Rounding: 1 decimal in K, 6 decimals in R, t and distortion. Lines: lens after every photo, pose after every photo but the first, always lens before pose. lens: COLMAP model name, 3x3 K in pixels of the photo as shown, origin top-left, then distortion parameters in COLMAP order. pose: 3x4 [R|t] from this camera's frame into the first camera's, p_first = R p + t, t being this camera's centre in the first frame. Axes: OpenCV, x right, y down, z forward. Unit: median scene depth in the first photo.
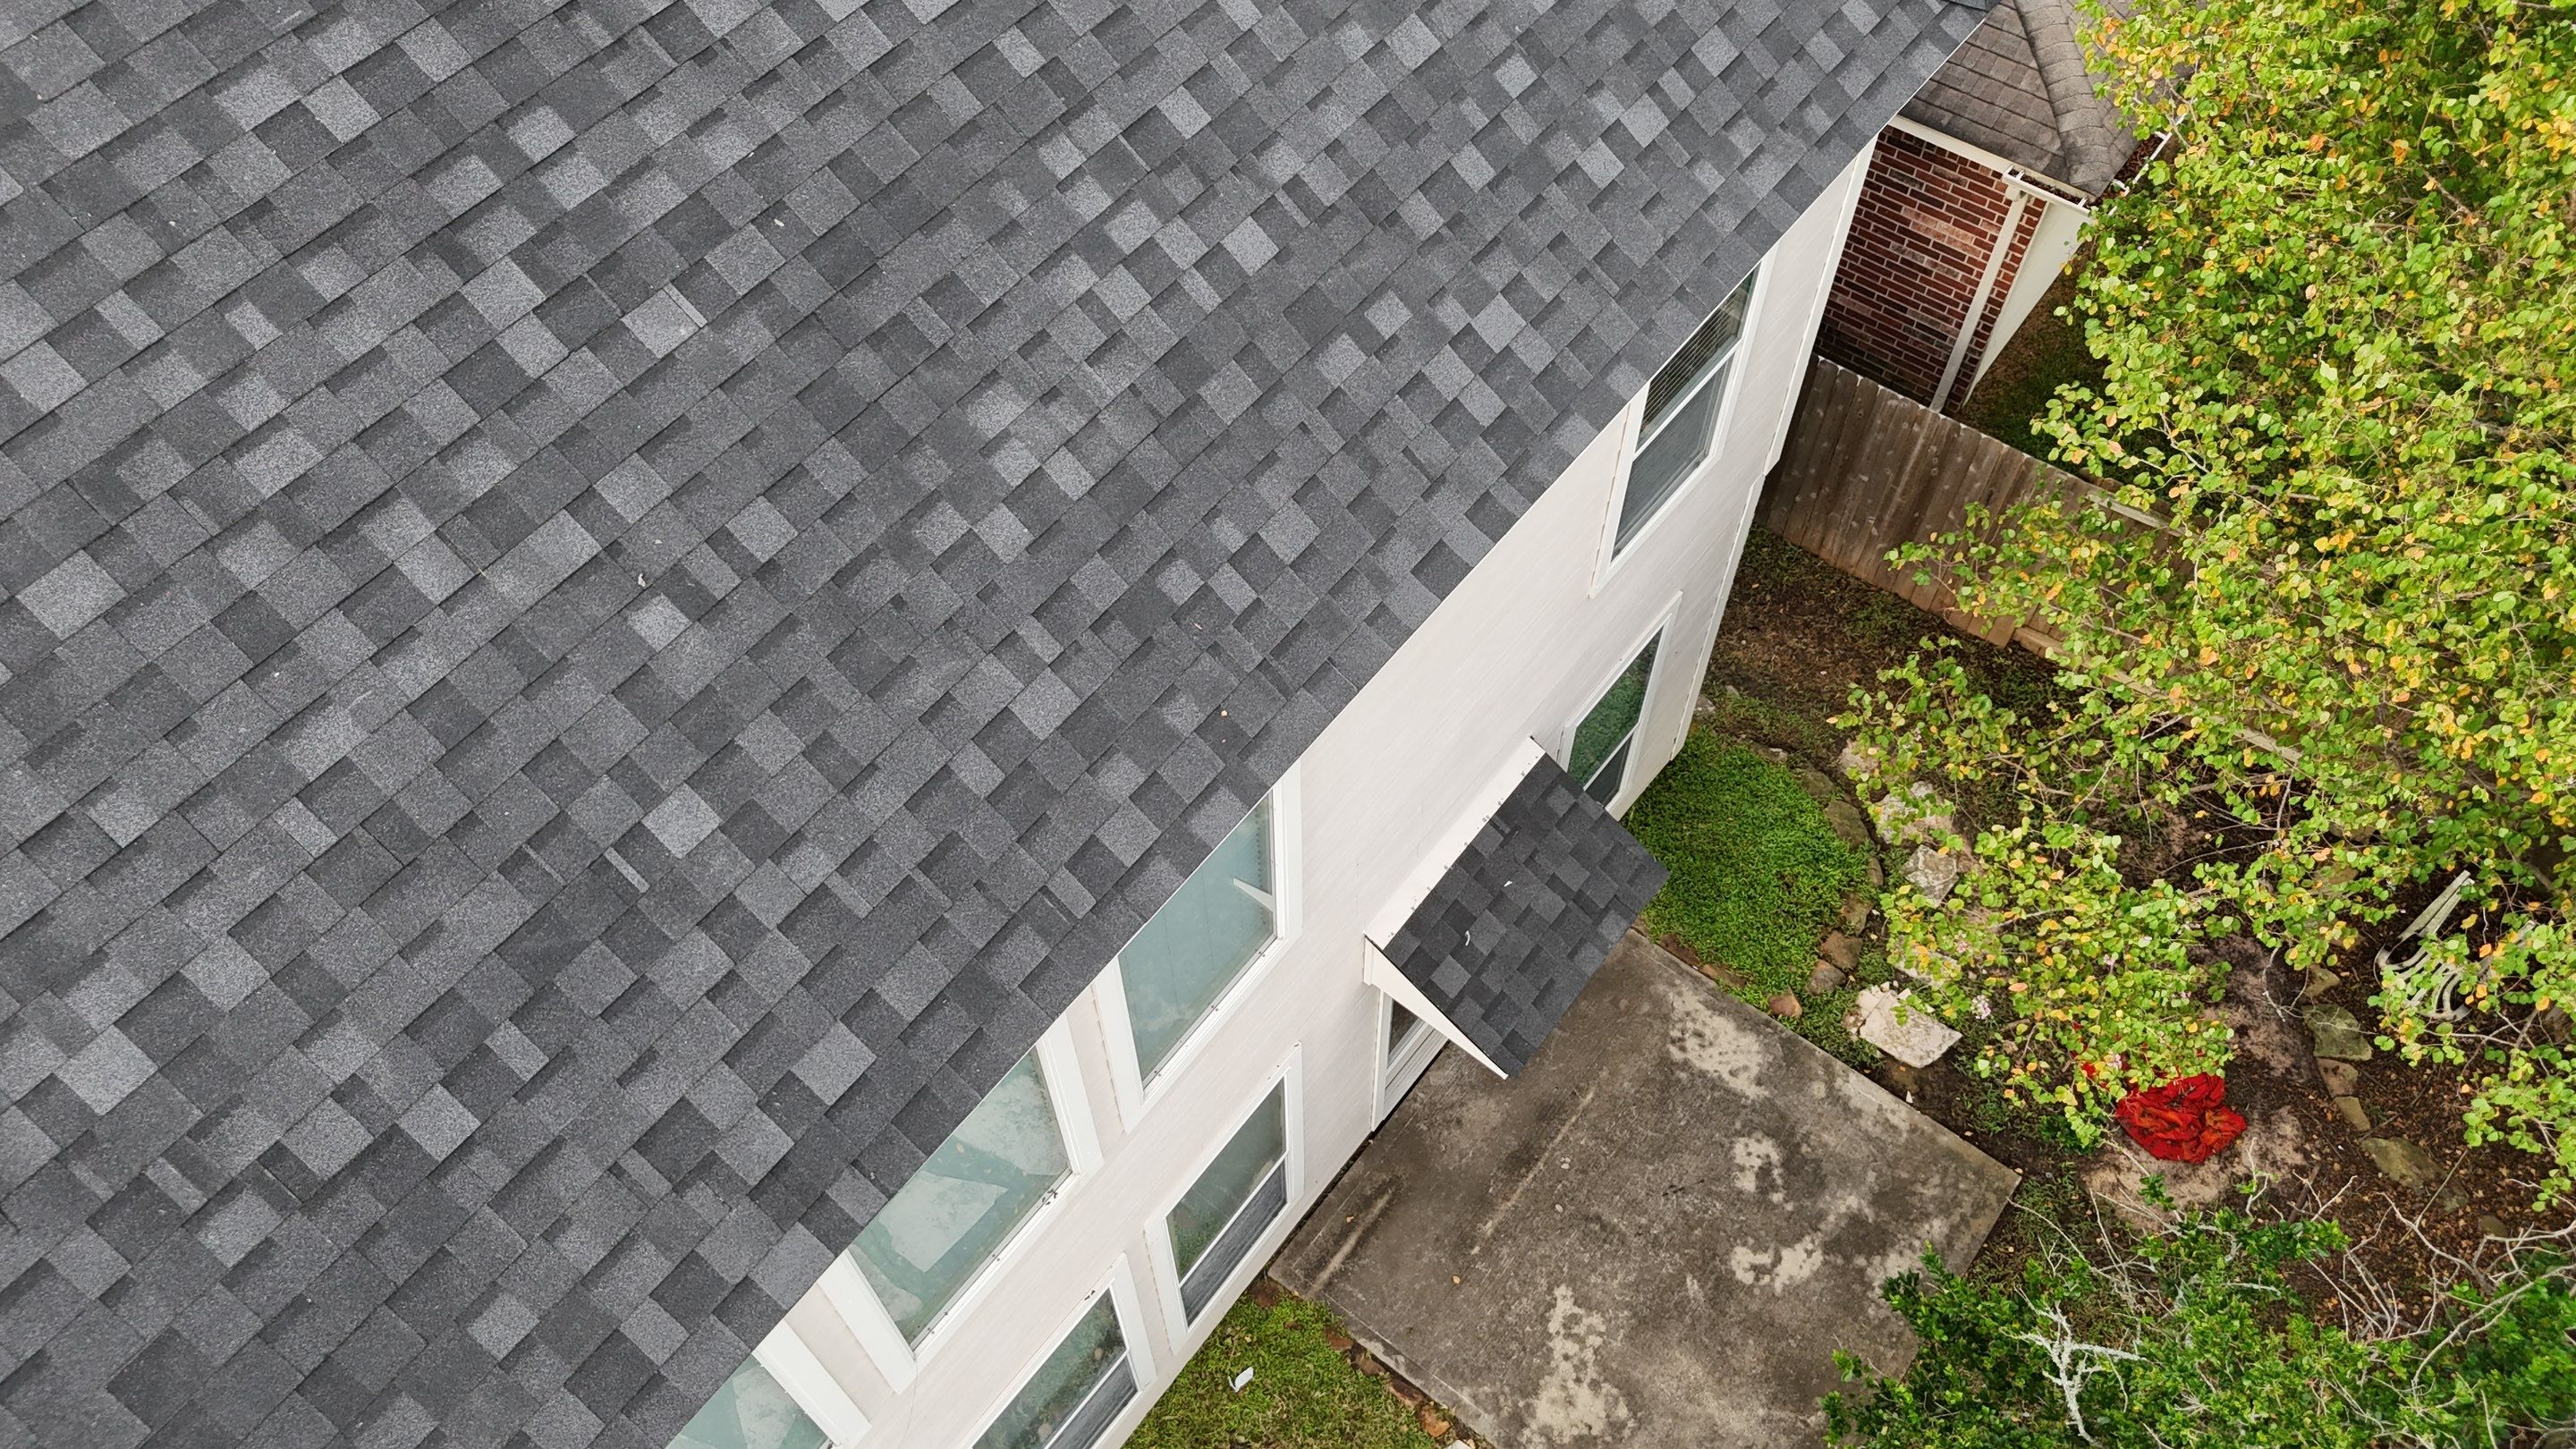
lens RADIAL K [[1893.1, 0, 1288.1], [0, 1893.1, 729.0], [0, 0, 1]] dist [0.074893, -0.076591]
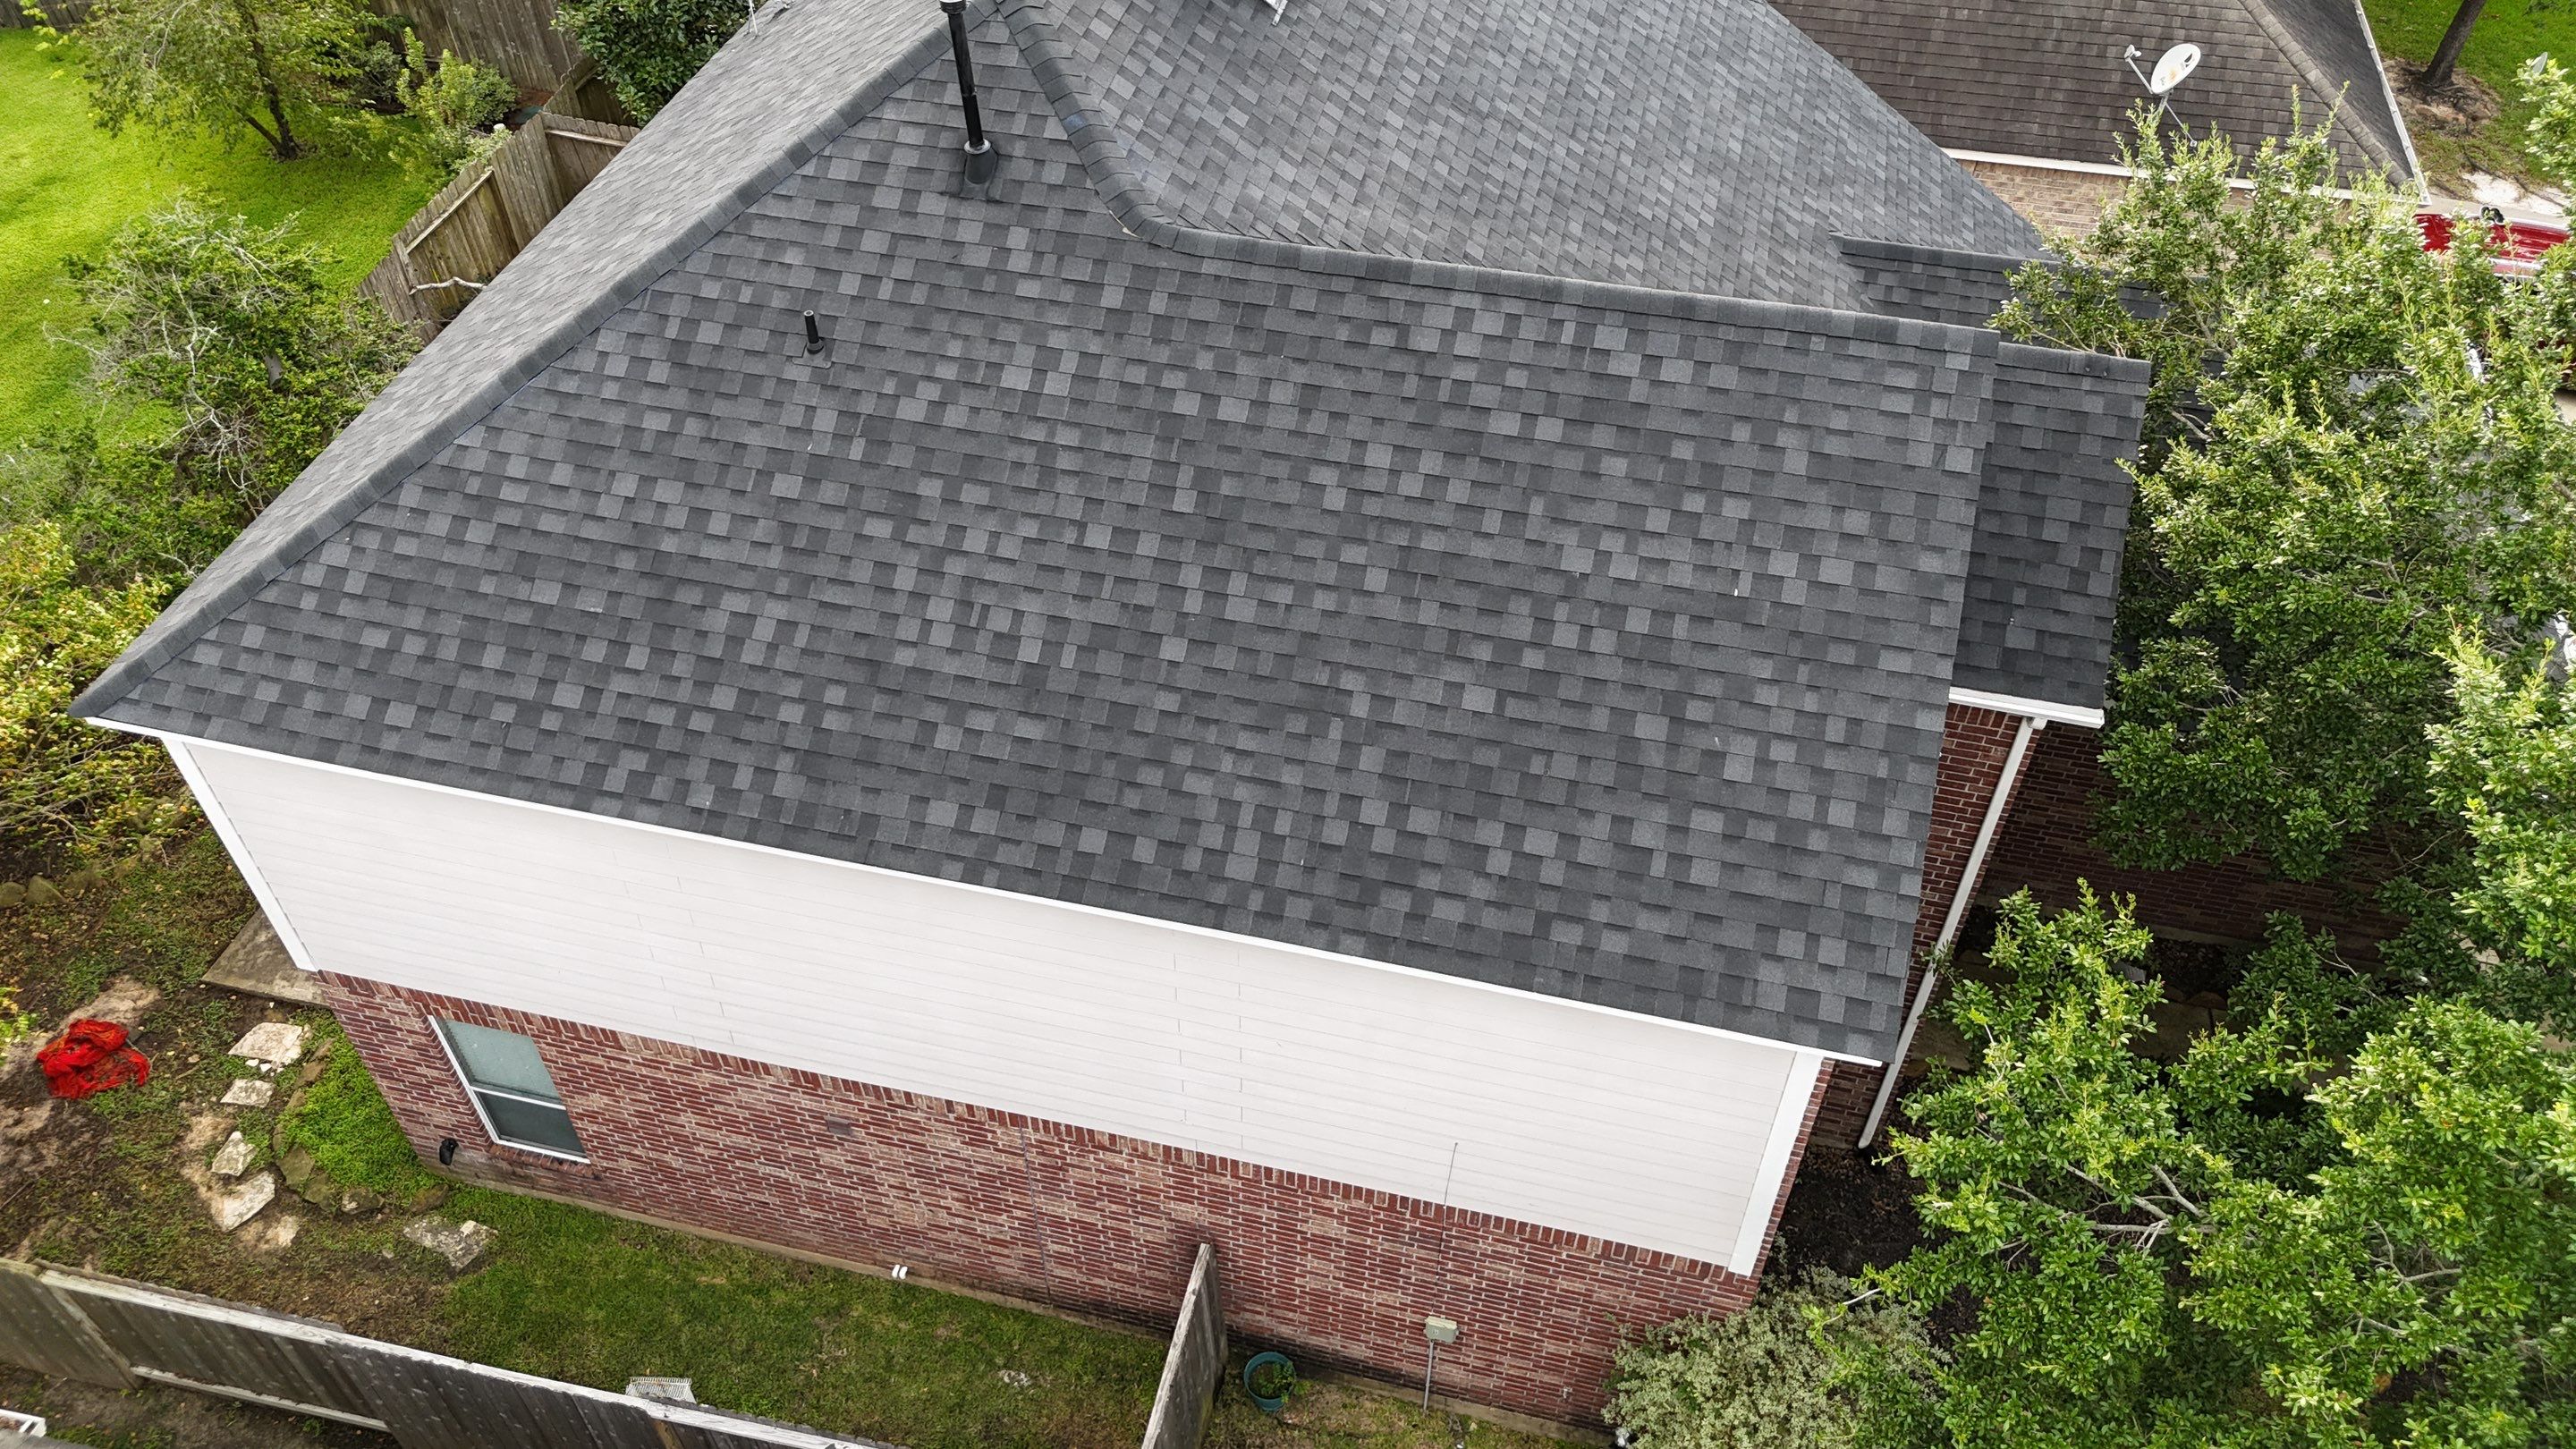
lens RADIAL K [[1893.1, 0, 1299.6], [0, 1893.1, 727.8], [0, 0, 1]] dist [0.074893, -0.076591]
pose [[-0.906713, 0.307385, -0.288766, -0.060118], [-0.348070, -0.158759, 0.923928, -2.001356], [0.238157, 0.938248, 0.250940, 0.814367]]
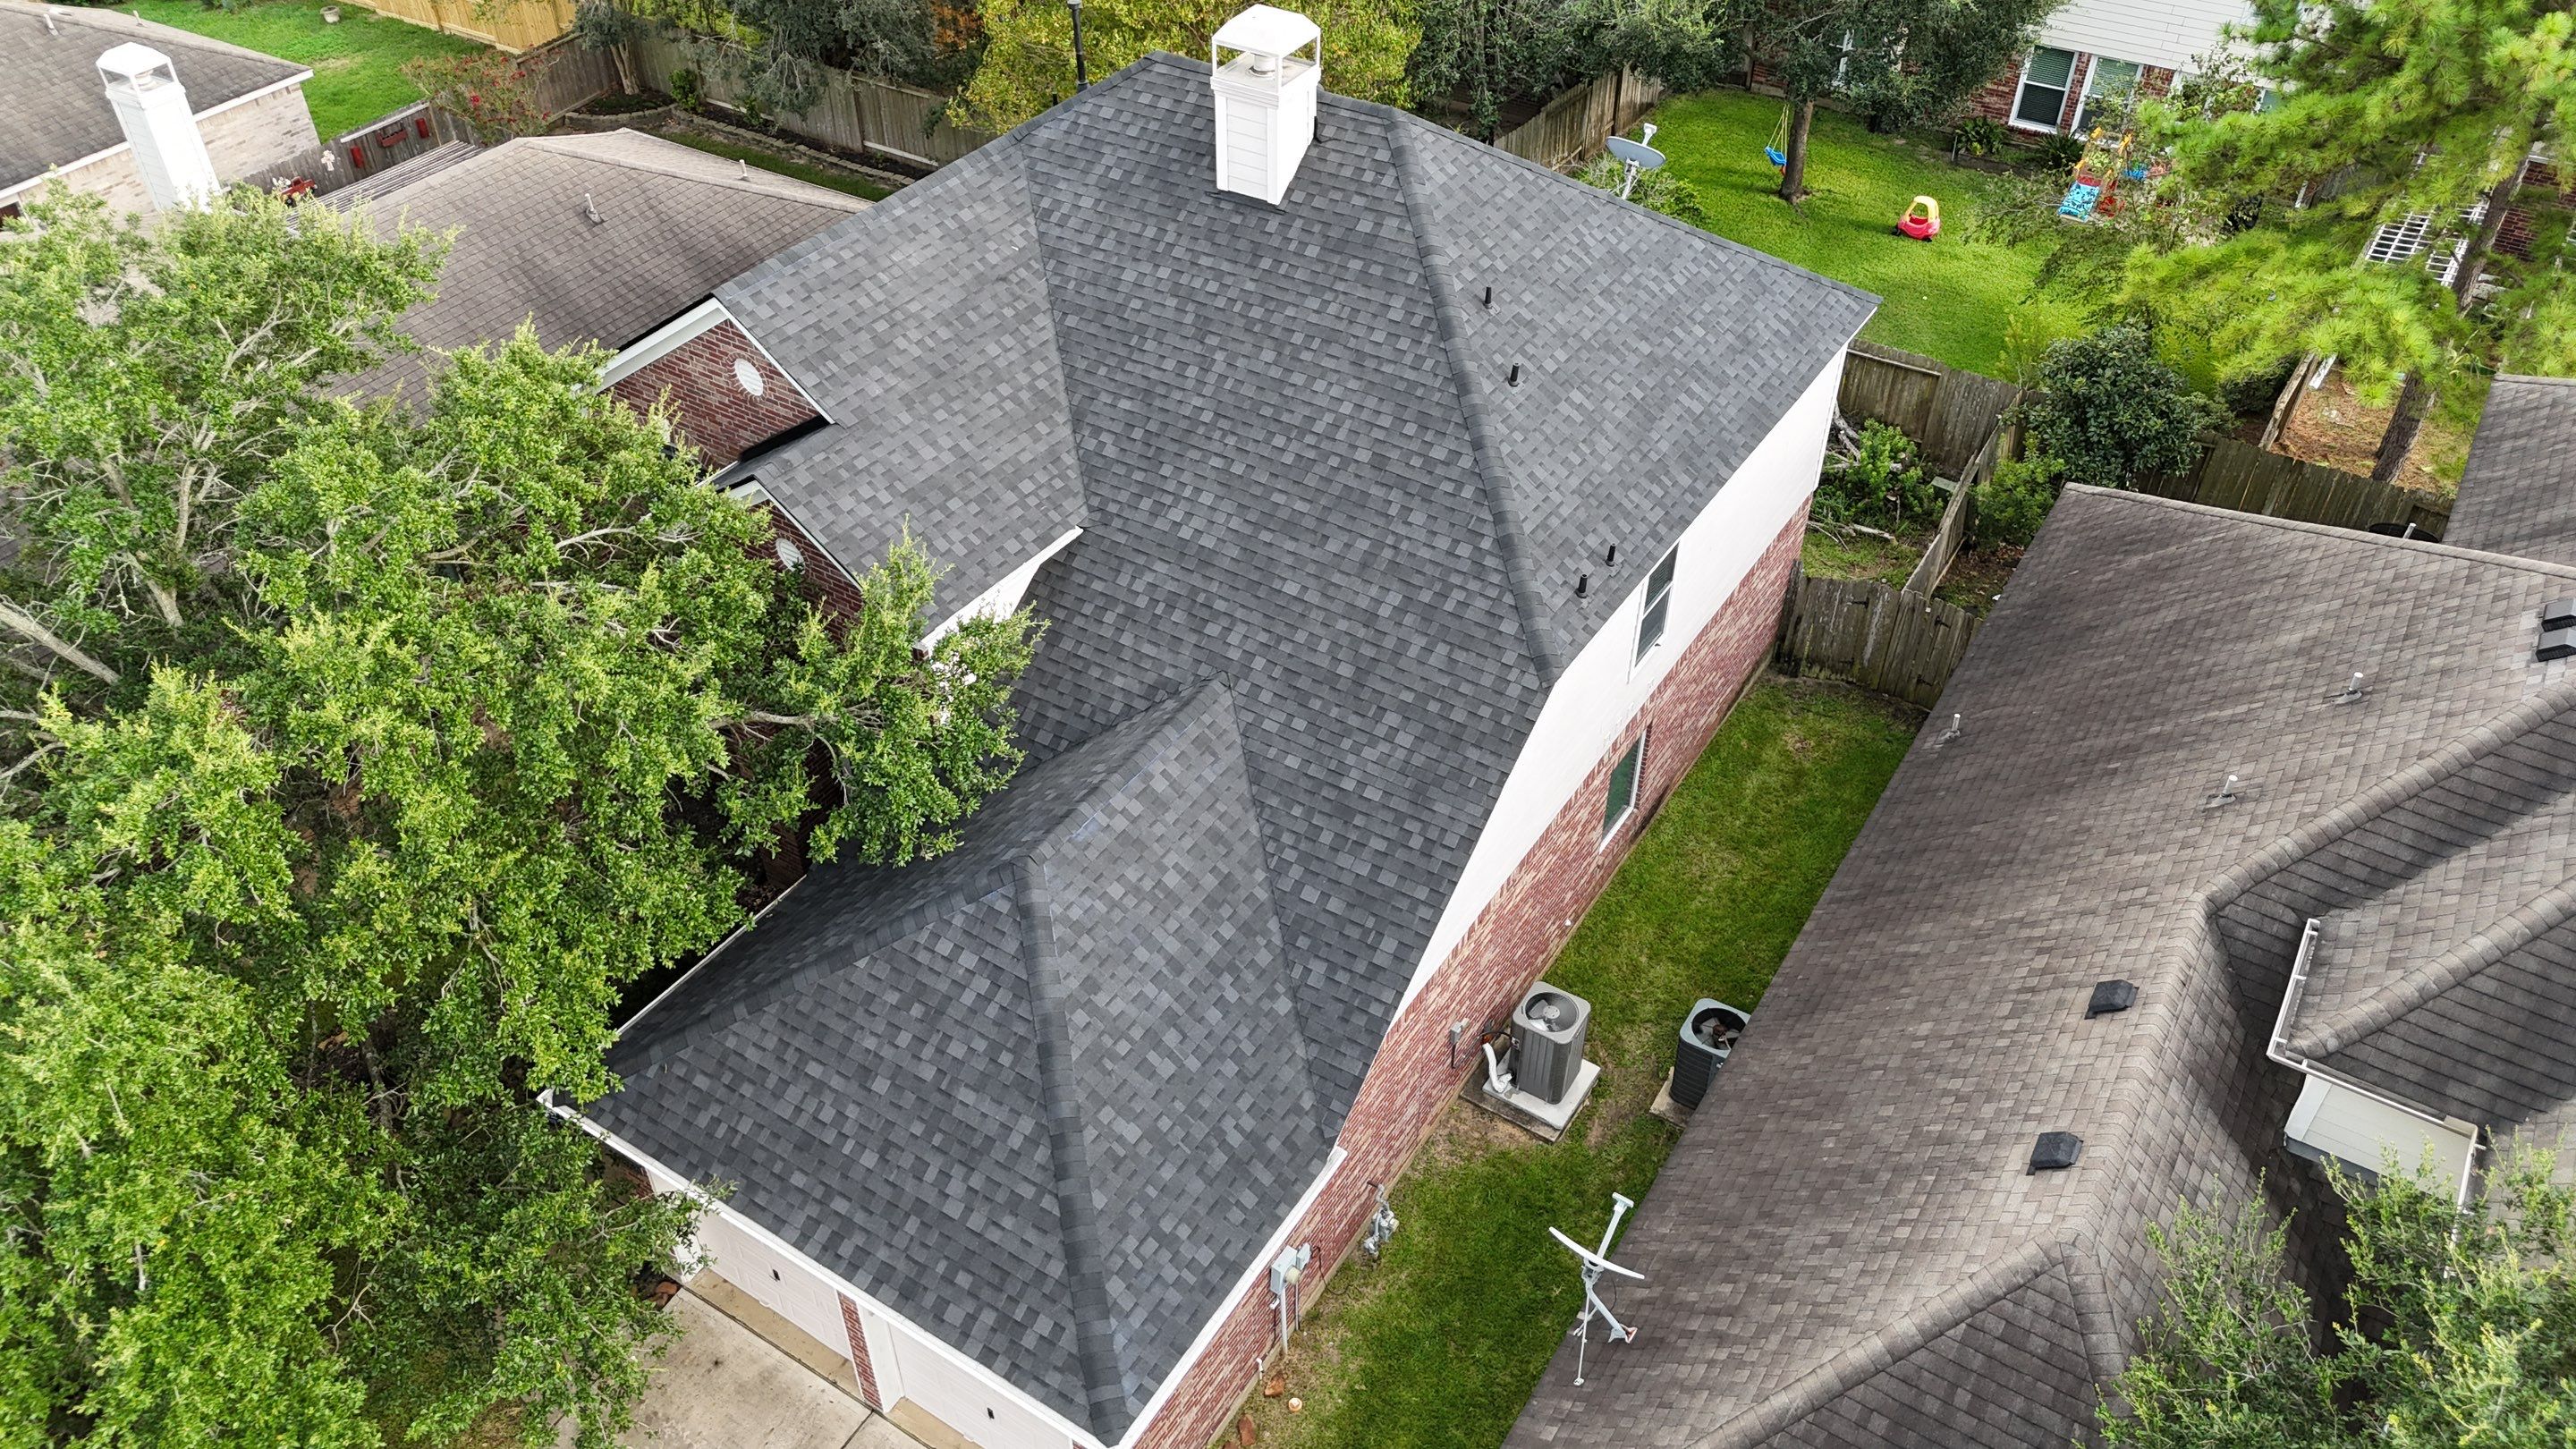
lens RADIAL K [[1893.1, 0, 1294.7], [0, 1893.1, 741.2], [0, 0, 1]] dist [0.074893, -0.076591]
pose [[-0.103664, -0.634586, 0.765869, -3.227694], [0.831922, 0.366706, 0.416451, -1.103501], [-0.545123, 0.680314, 0.489912, -0.192908]]
